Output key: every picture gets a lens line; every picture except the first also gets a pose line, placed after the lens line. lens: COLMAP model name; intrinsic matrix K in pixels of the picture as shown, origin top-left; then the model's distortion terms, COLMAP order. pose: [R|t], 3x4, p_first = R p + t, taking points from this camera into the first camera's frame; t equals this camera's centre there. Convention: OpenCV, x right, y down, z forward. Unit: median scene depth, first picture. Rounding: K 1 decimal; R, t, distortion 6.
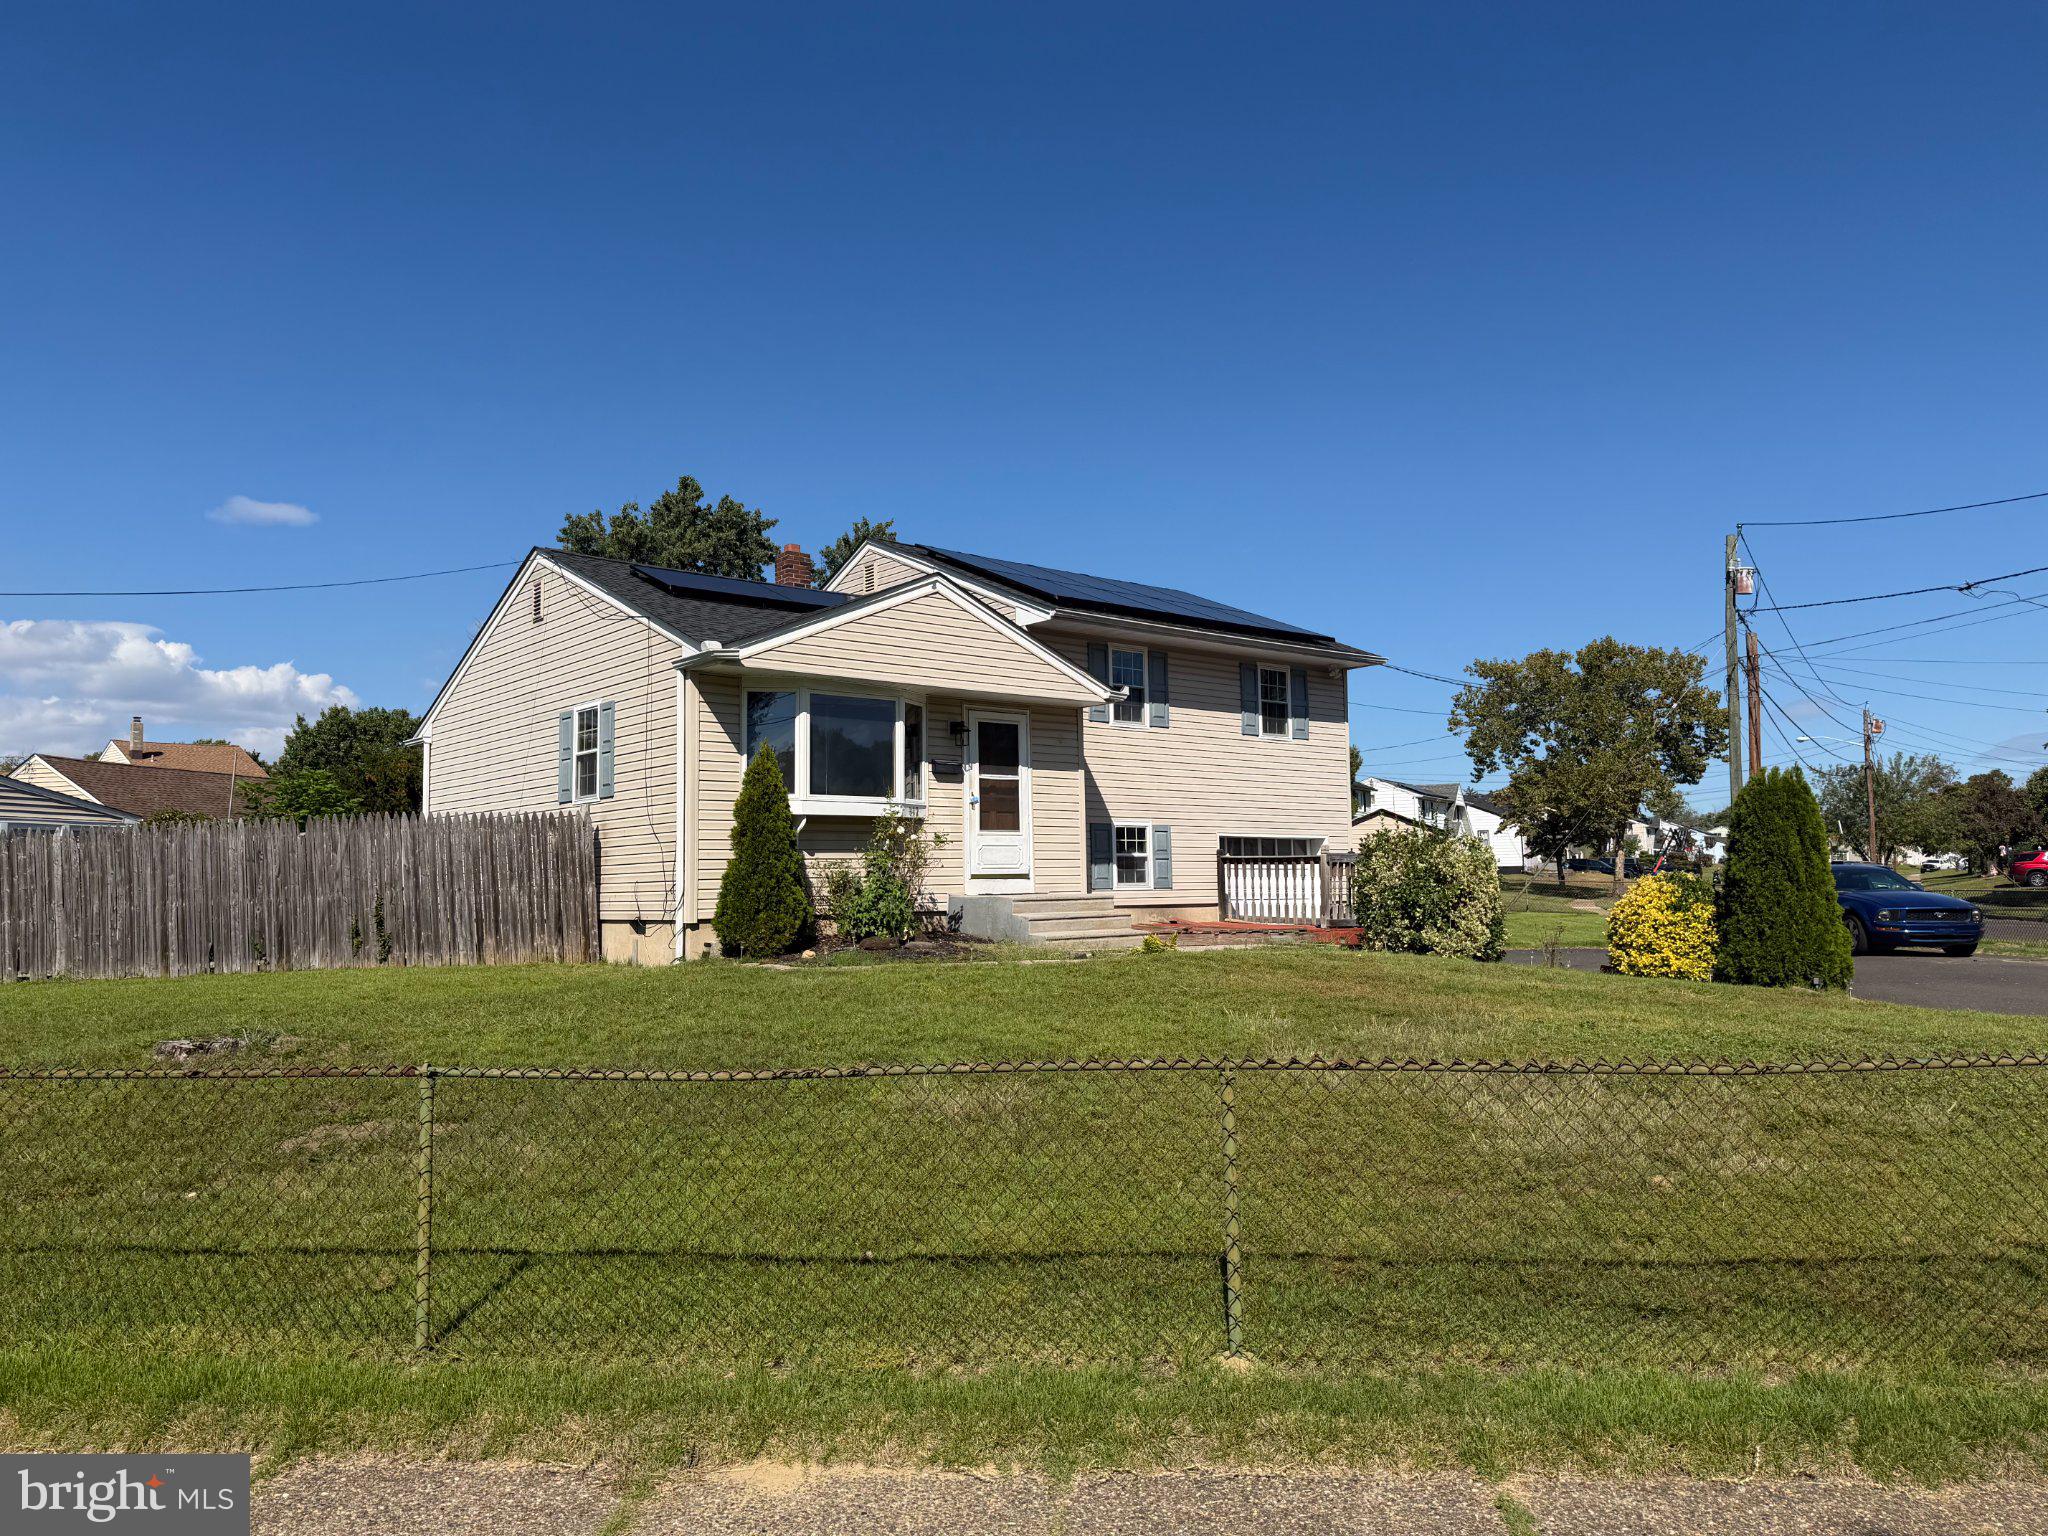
lens RADIAL K [[1434.4, 0, 1024.0], [0, 1434.4, 768.0], [0, 0, 1]] dist [0.000070, 0.000077]
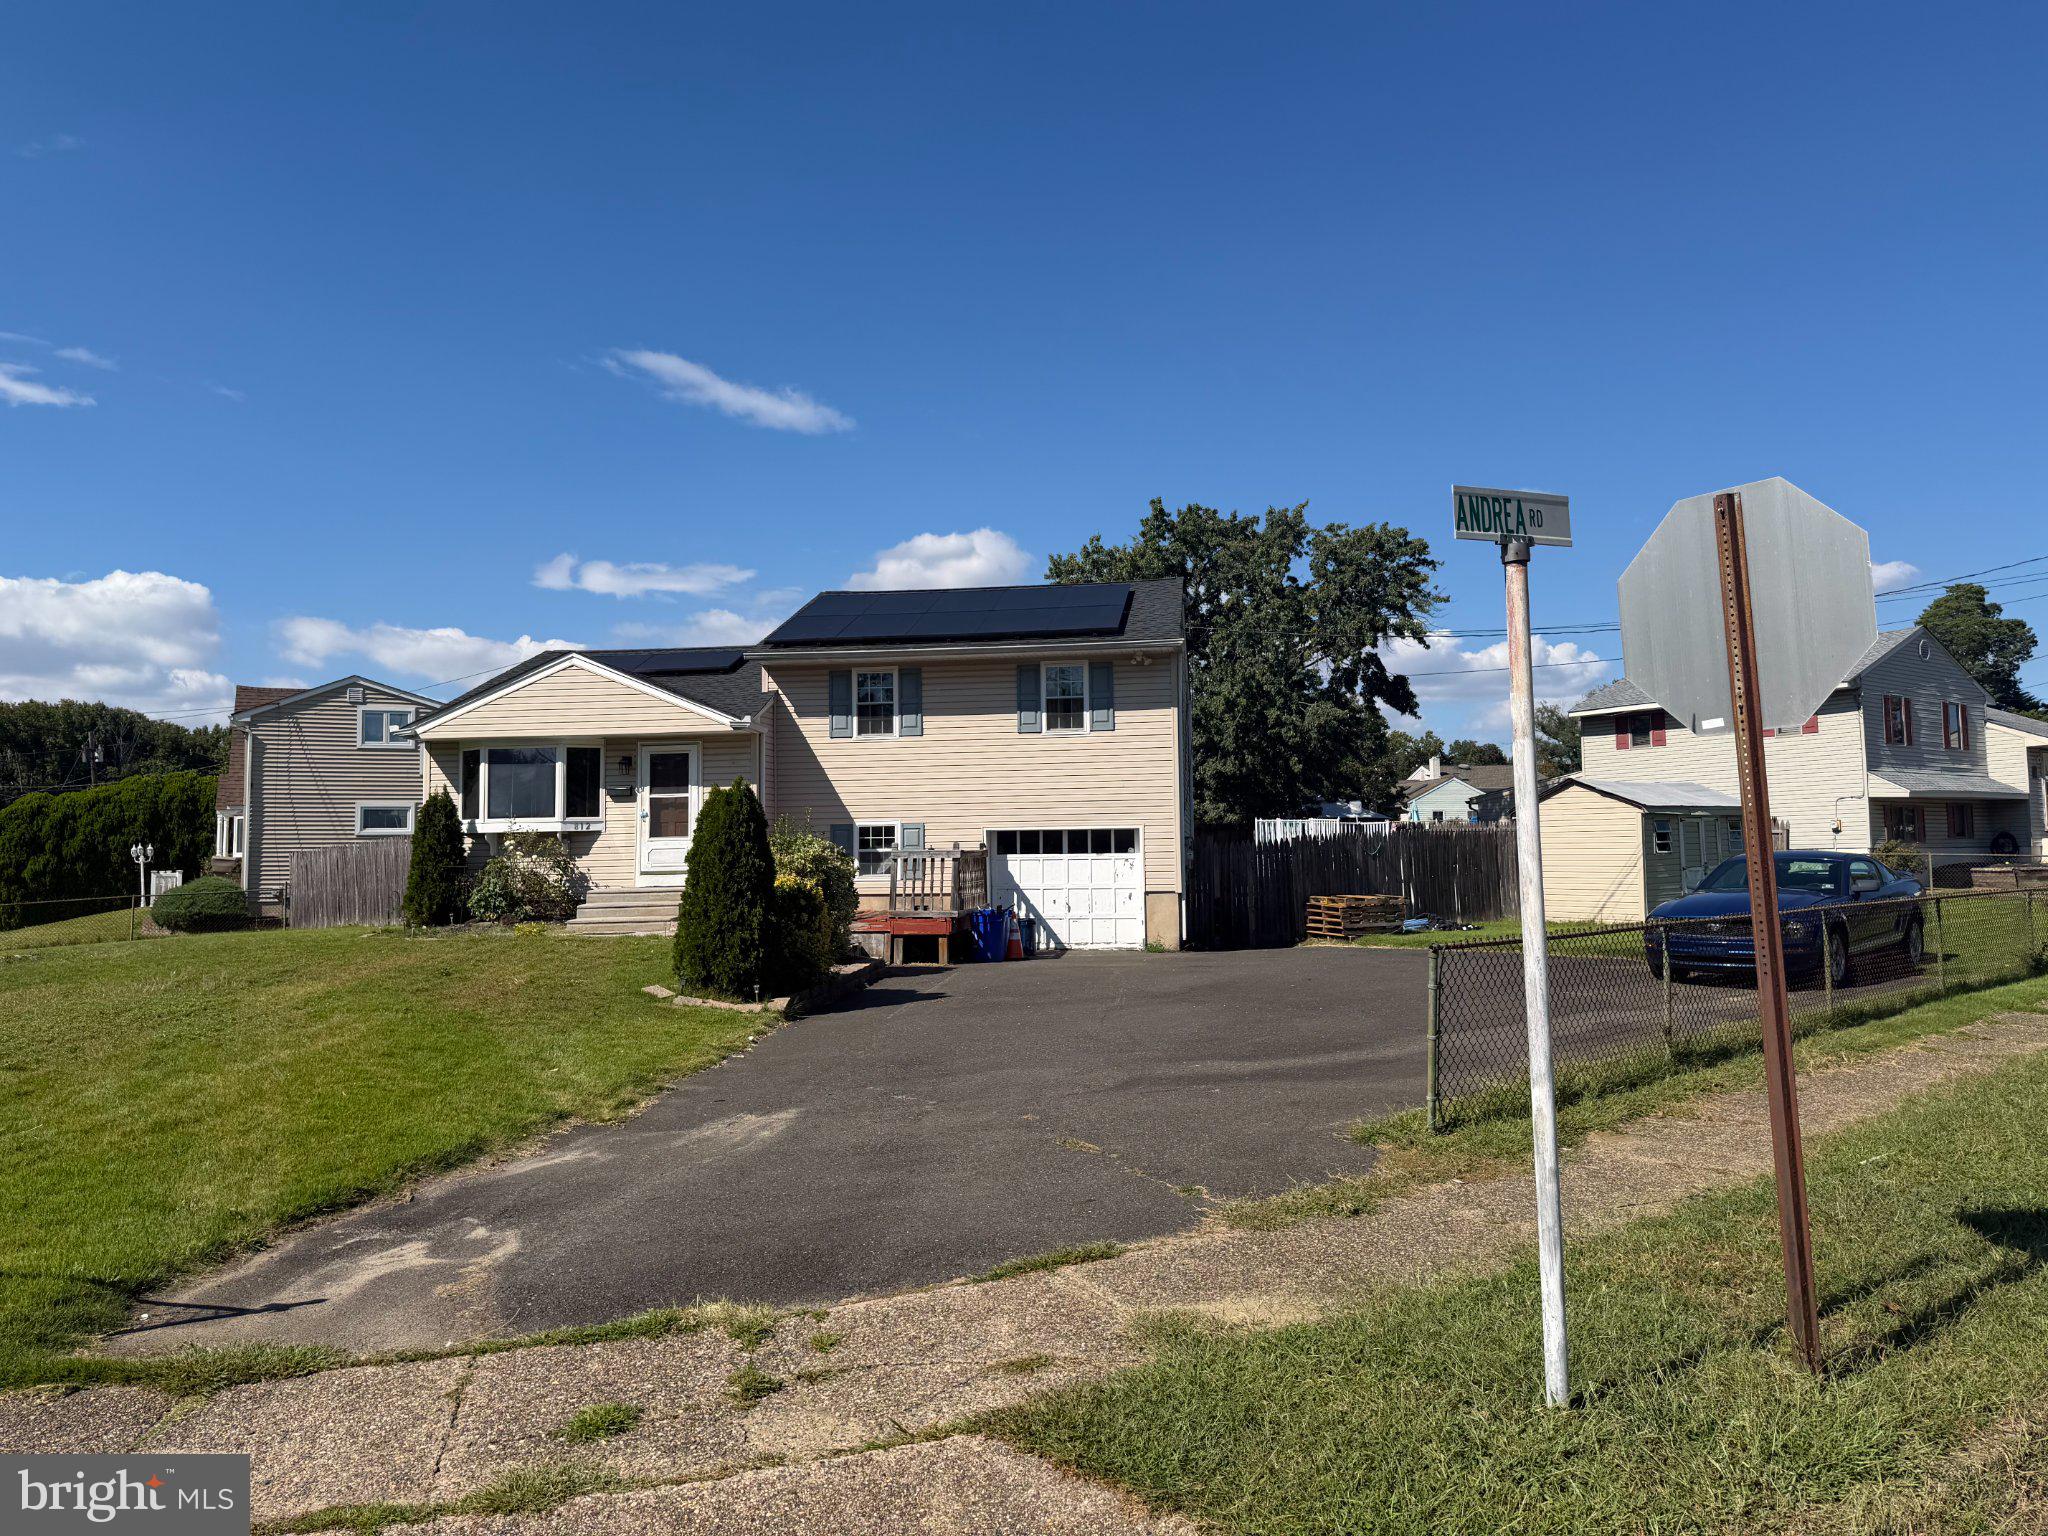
lens RADIAL K [[1434.4, 0, 1024.0], [0, 1434.4, 768.0], [0, 0, 1]] dist [0.000070, 0.000077]
pose [[0.691965, -0.044665, -0.720548, 1.084943], [0.066561, 0.997780, 0.002071, 0.000246], [0.718856, -0.049394, 0.693402, 0.321995]]
